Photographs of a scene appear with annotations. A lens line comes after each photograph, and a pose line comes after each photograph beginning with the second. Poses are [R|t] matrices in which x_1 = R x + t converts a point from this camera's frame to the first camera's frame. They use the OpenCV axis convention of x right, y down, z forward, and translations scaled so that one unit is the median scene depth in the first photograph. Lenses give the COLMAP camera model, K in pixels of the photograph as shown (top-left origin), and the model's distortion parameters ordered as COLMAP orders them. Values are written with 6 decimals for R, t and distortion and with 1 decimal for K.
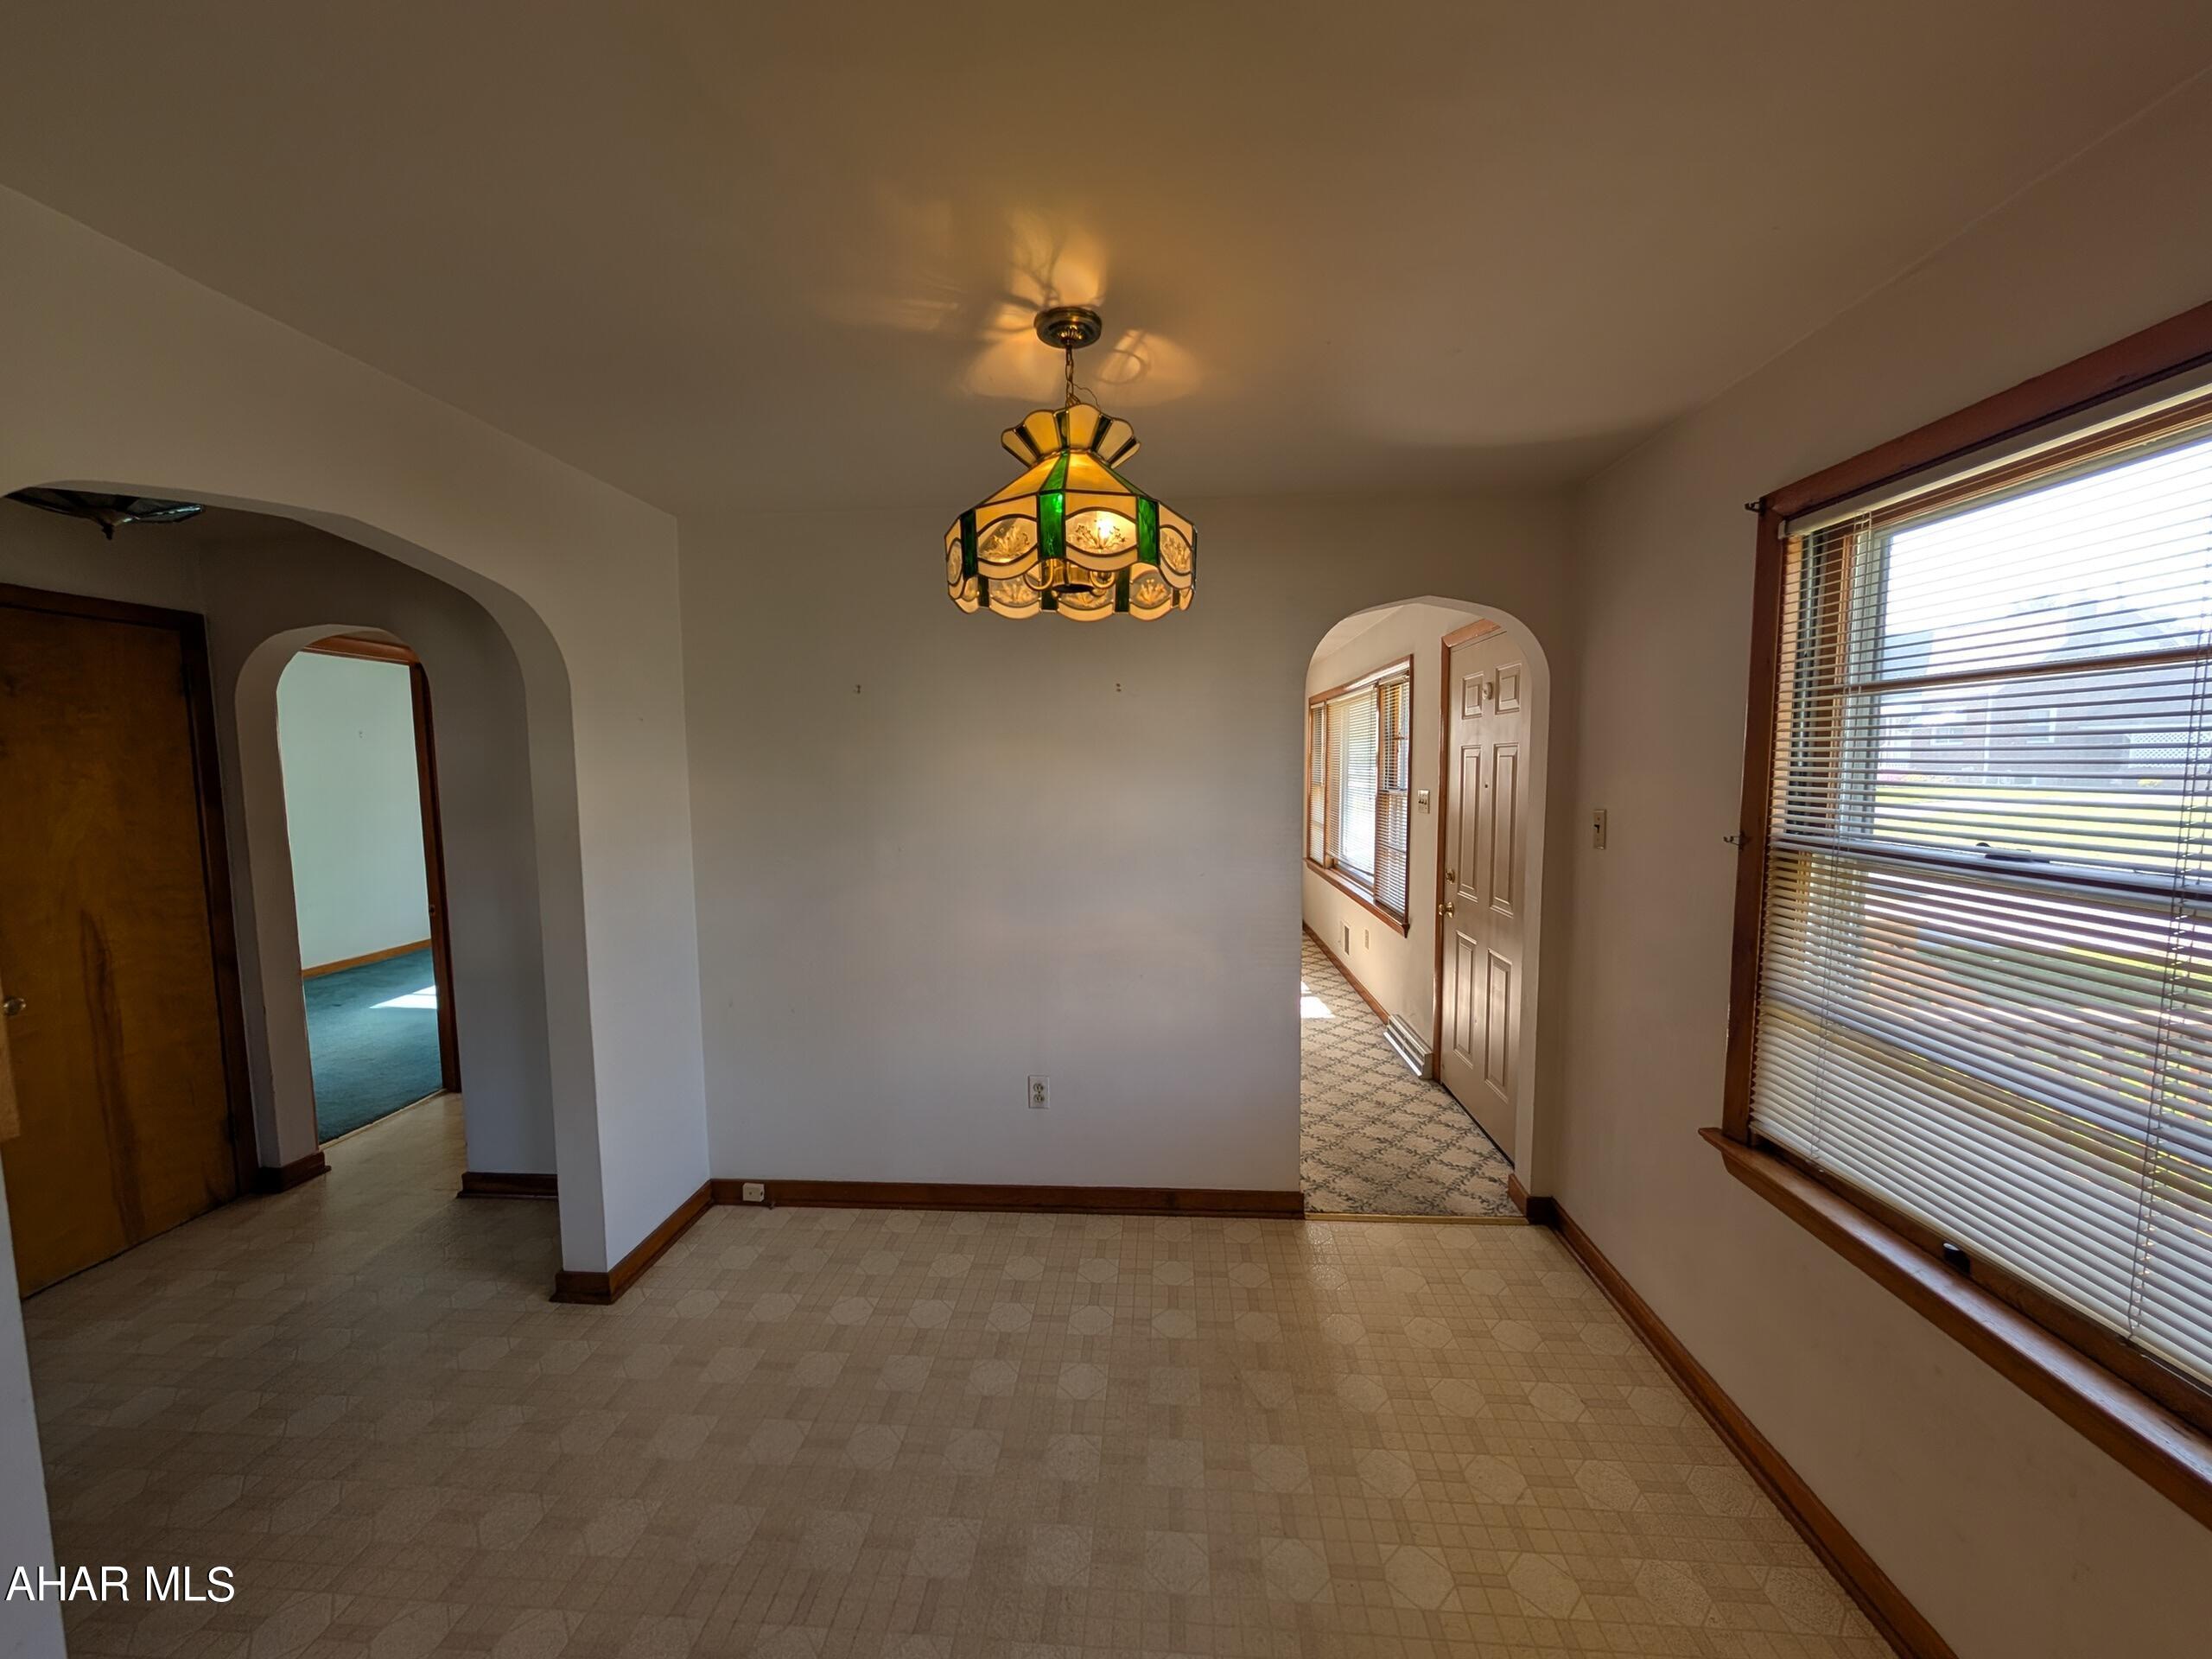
lens RADIAL K [[832.8, 0, 1100.3], [0, 832.8, 837.2], [0, 0, 1]] dist [0.000507, 0.000064]
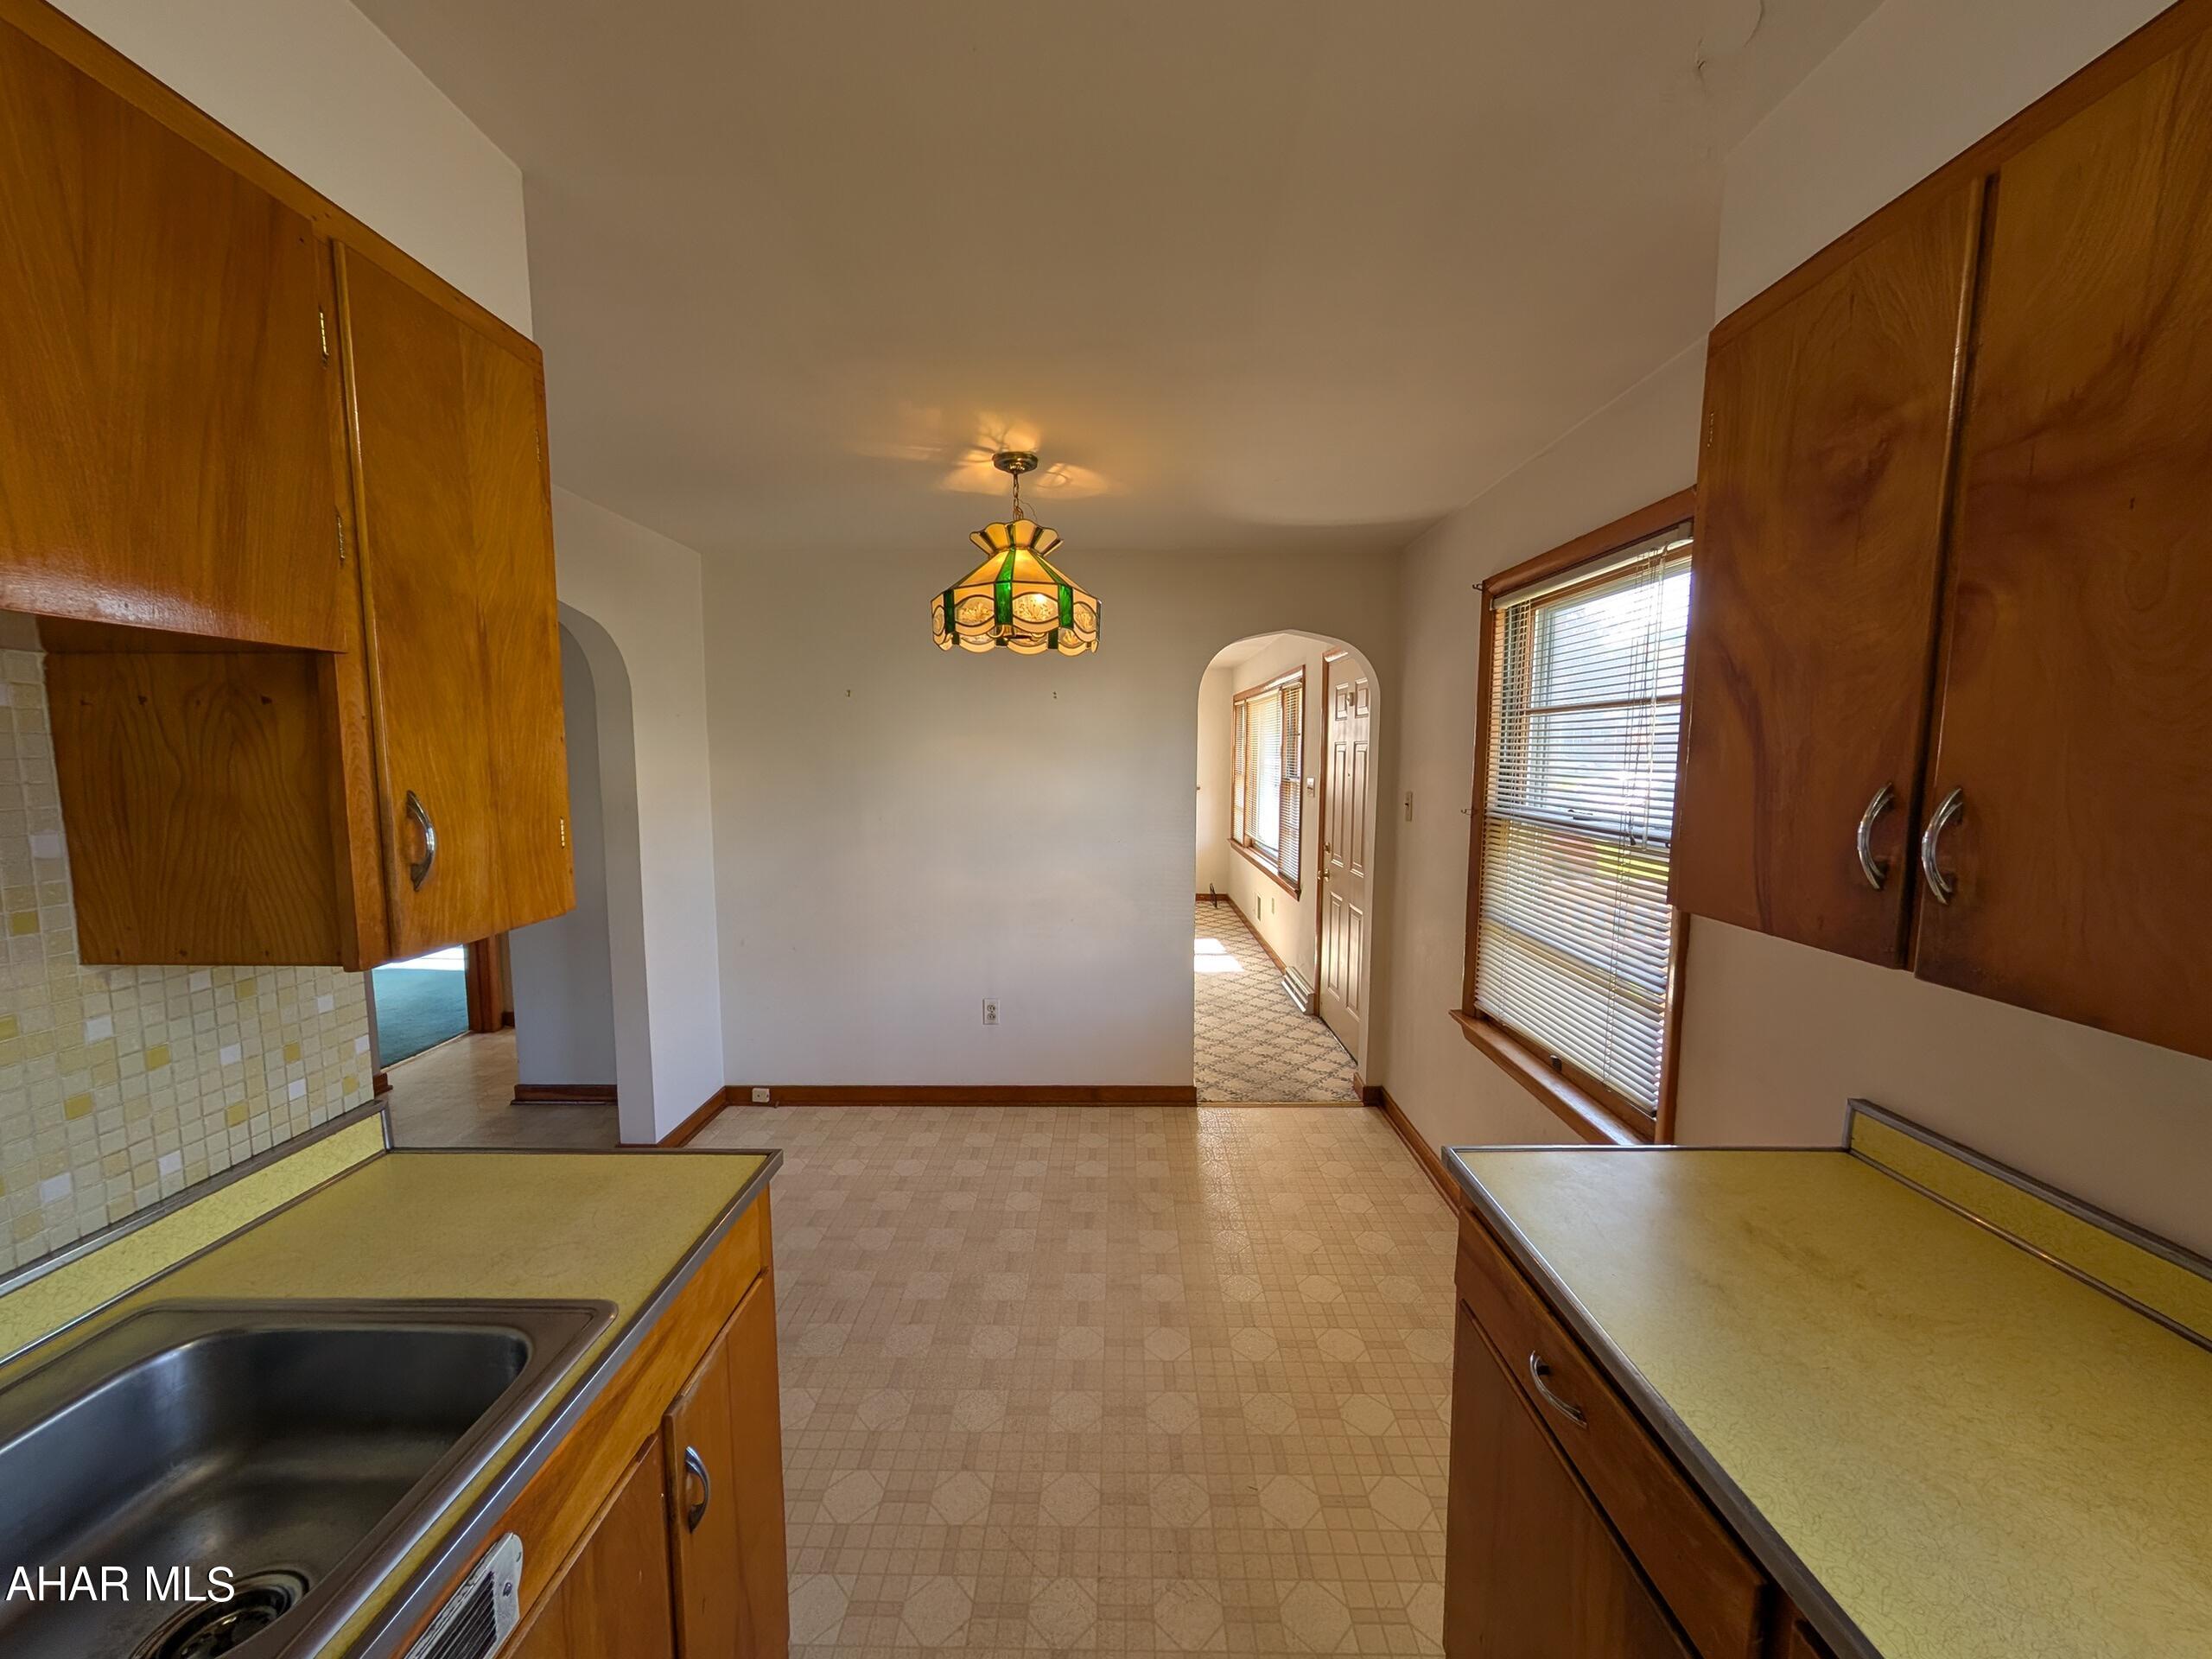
lens RADIAL K [[832.8, 0, 1100.3], [0, 832.8, 837.2], [0, 0, 1]] dist [0.000507, 0.000064]
pose [[0.998213, 0.004671, 0.059566, 0.020484], [-0.005550, 0.999878, 0.014593, 0.026226], [-0.059490, -0.014897, 0.998118, -0.370964]]
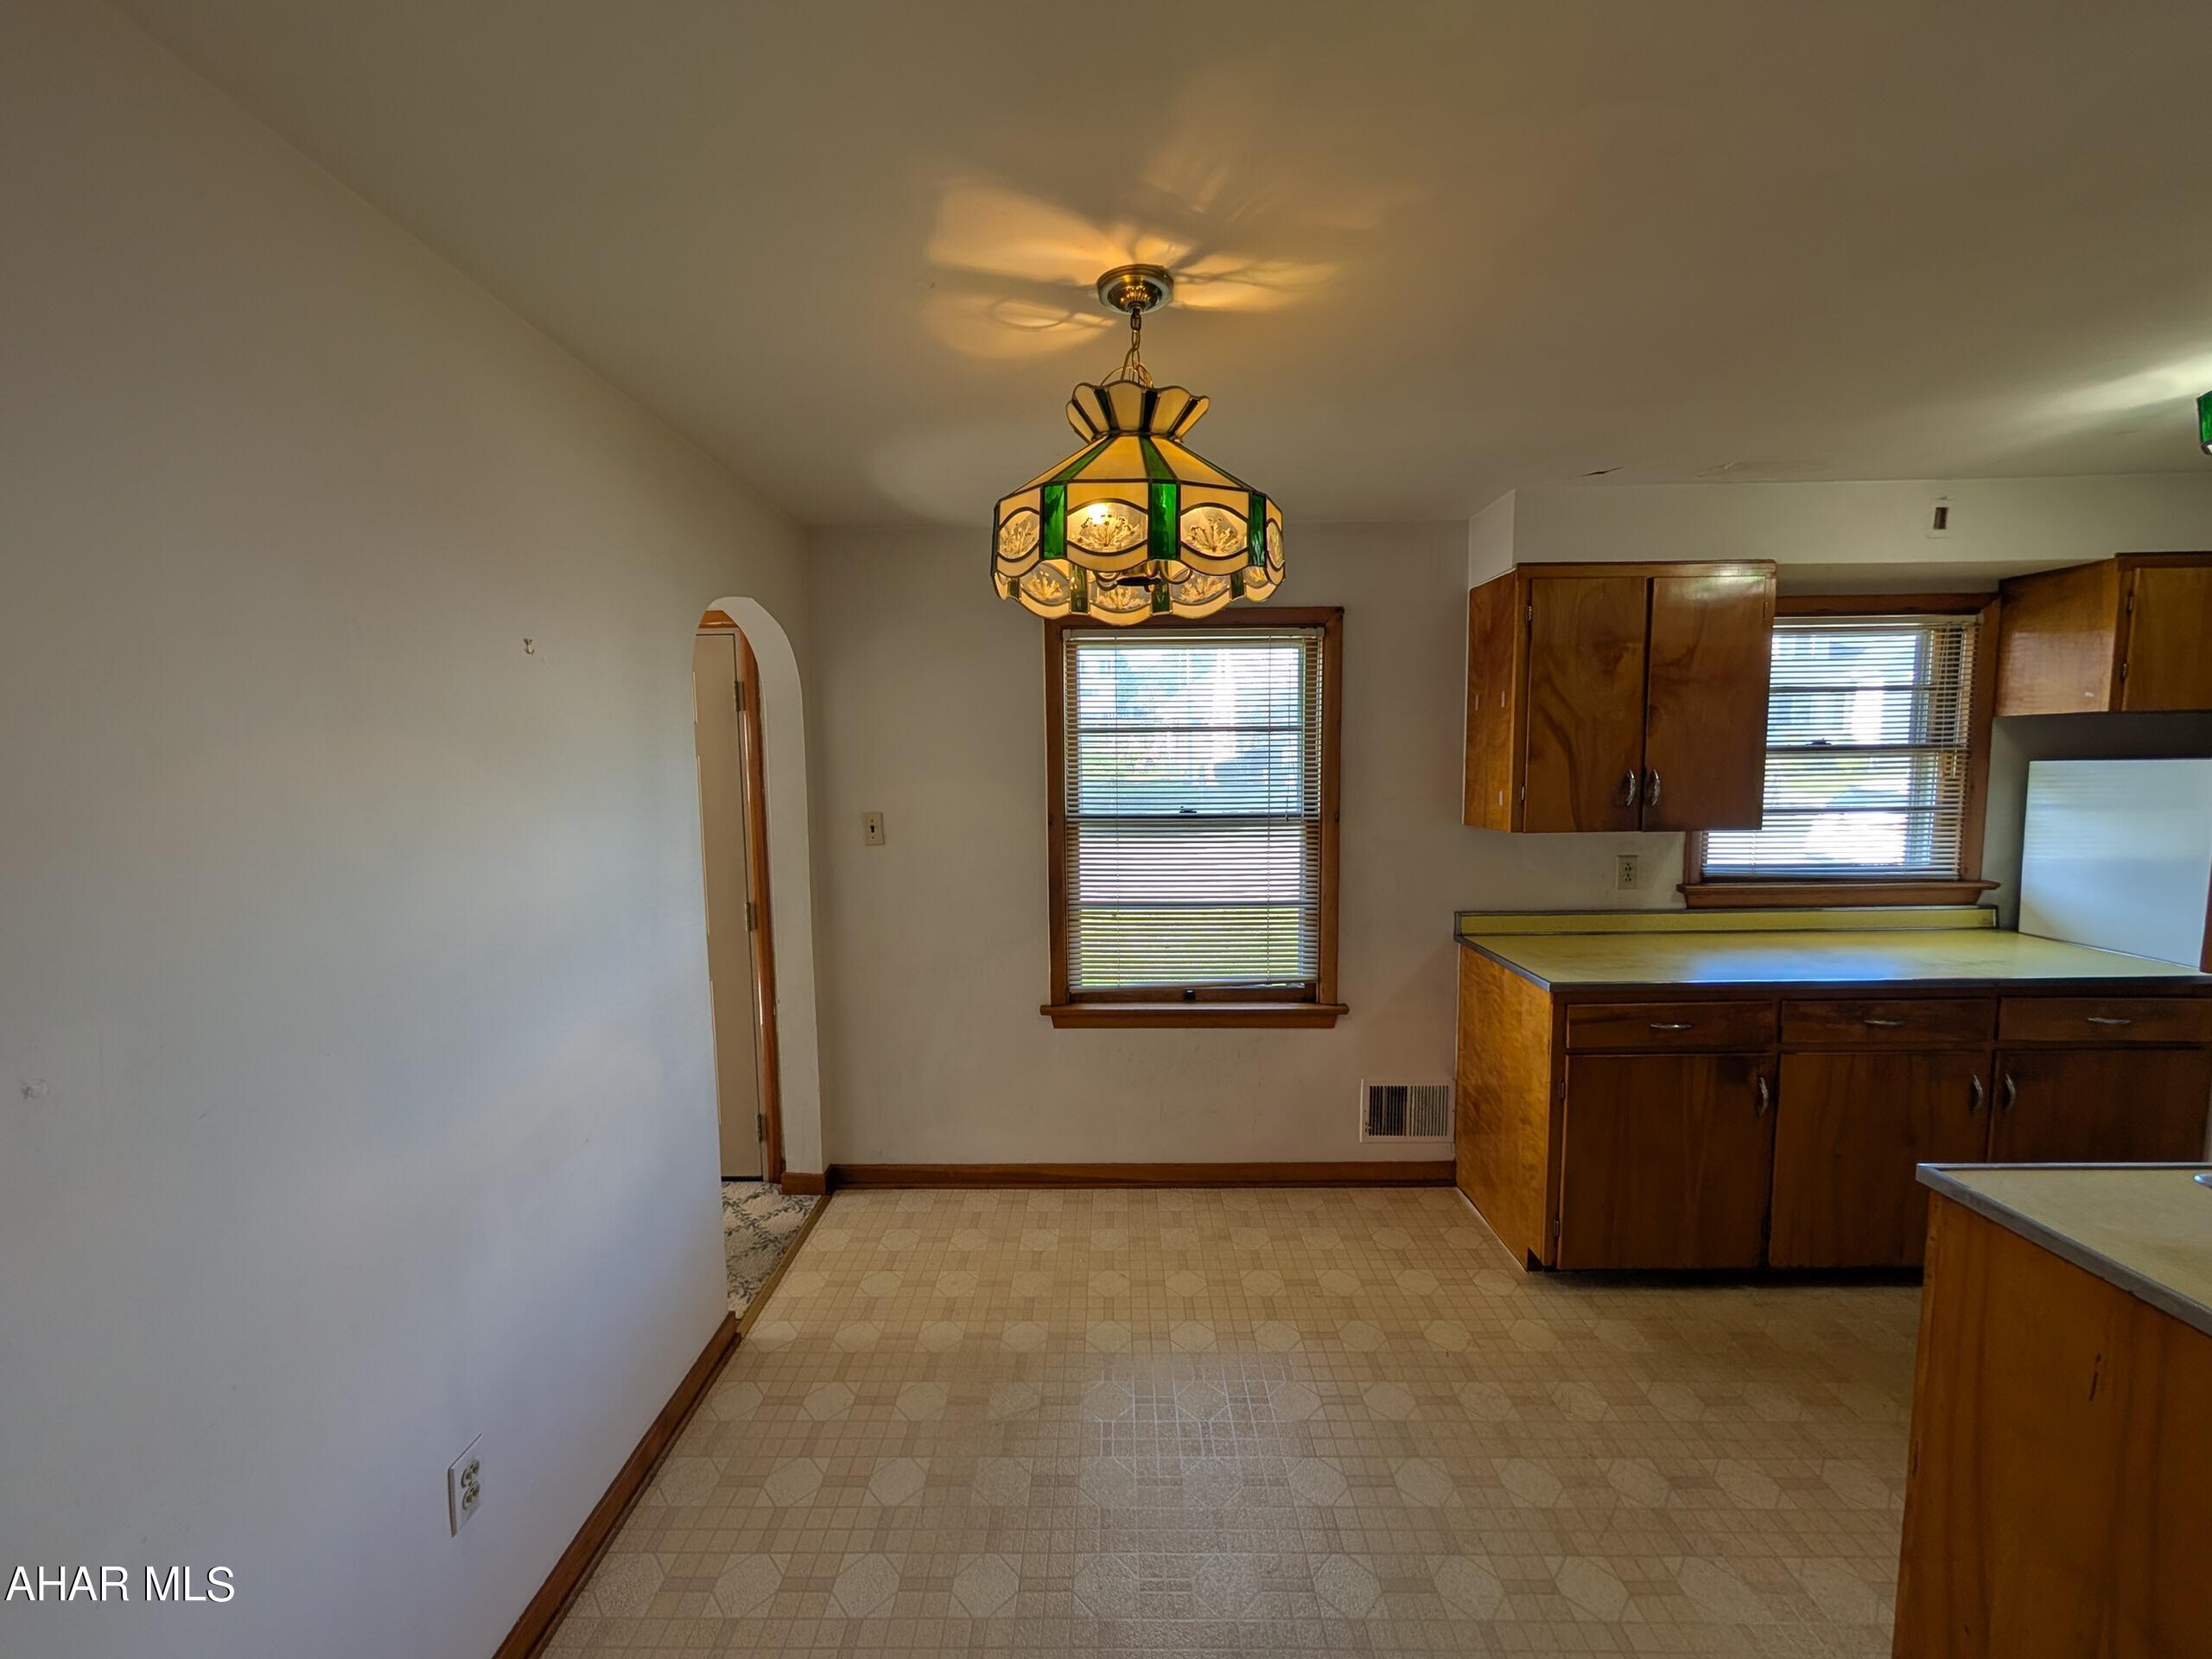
lens RADIAL K [[832.8, 0, 1100.3], [0, 832.8, 837.2], [0, 0, 1]] dist [0.000507, 0.000064]
pose [[-0.066171, -0.079804, 0.994612, -0.717252], [0.101404, 0.991098, 0.086269, -0.079961], [-0.992642, 0.106566, -0.057490, 0.849423]]
